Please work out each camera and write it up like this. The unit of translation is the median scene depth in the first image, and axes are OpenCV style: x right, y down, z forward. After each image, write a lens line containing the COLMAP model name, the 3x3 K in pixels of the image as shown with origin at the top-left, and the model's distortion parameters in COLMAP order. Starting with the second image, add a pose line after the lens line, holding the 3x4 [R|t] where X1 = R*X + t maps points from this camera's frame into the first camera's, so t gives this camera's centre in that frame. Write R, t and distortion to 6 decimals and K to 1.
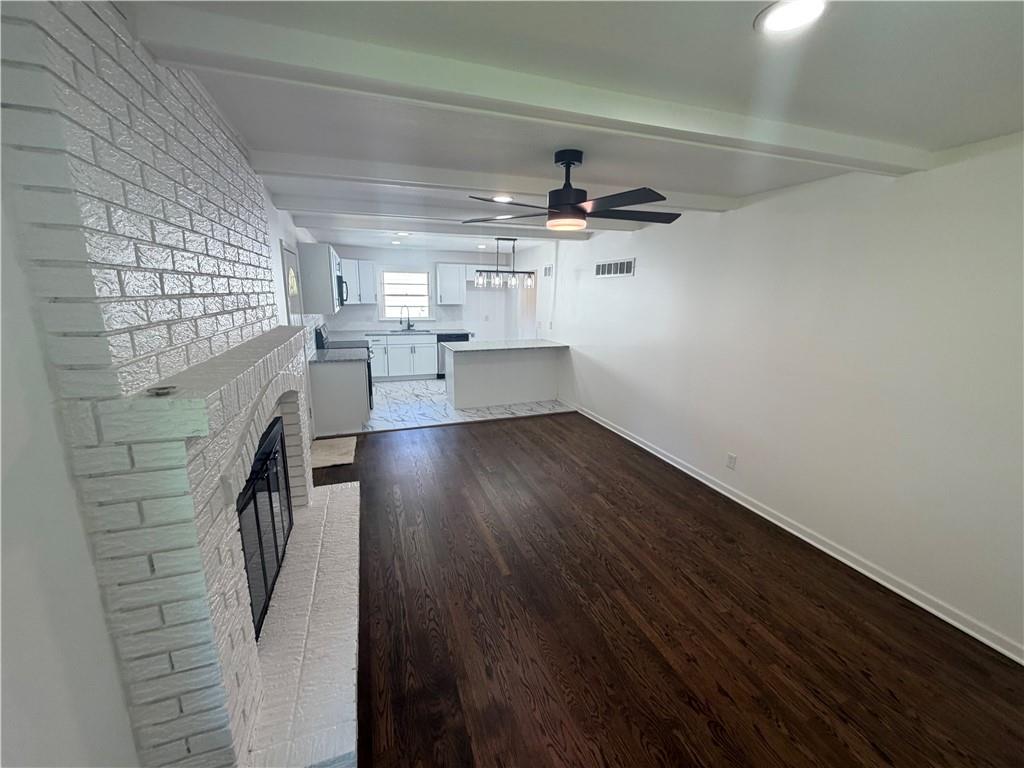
lens RADIAL K [[409.6, 0, 511.2], [0, 409.6, 382.8], [0, 0, 1]] dist [-0.000442, -0.000621]
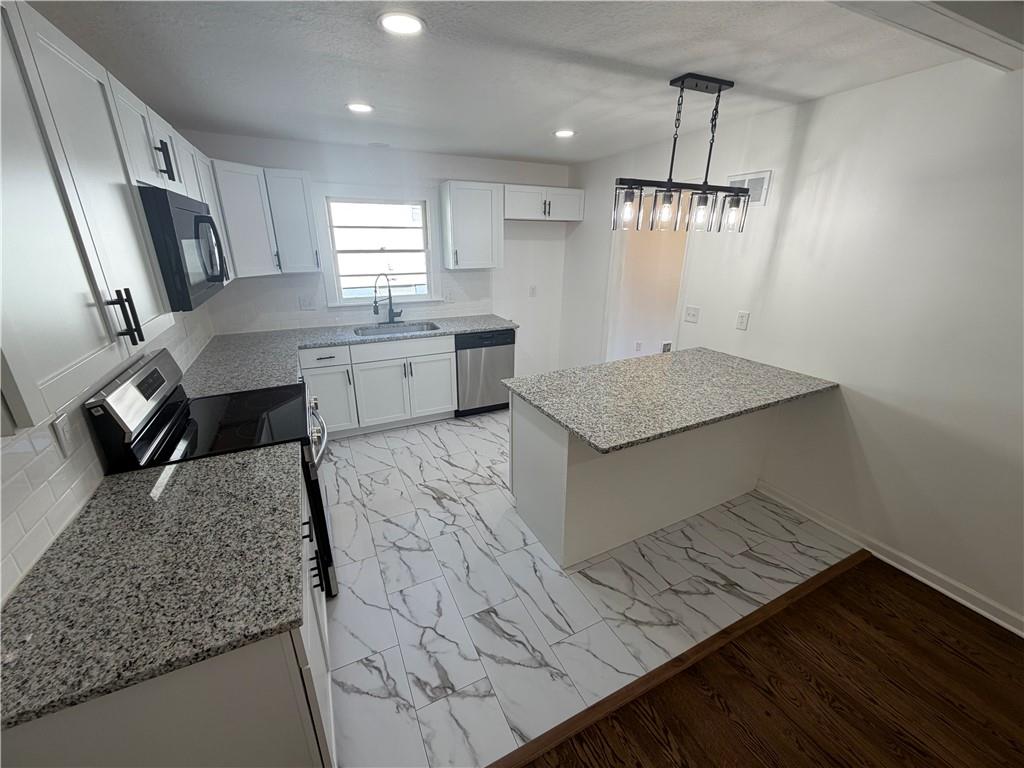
lens RADIAL K [[409.6, 0, 510.9], [0, 409.6, 383.4], [0, 0, 1]] dist [-0.000442, -0.000621]
pose [[0.993962, -0.045690, 0.099762, -0.209061], [0.032920, 0.991473, 0.126085, -0.150229], [-0.104672, -0.122040, 0.986990, 0.636647]]
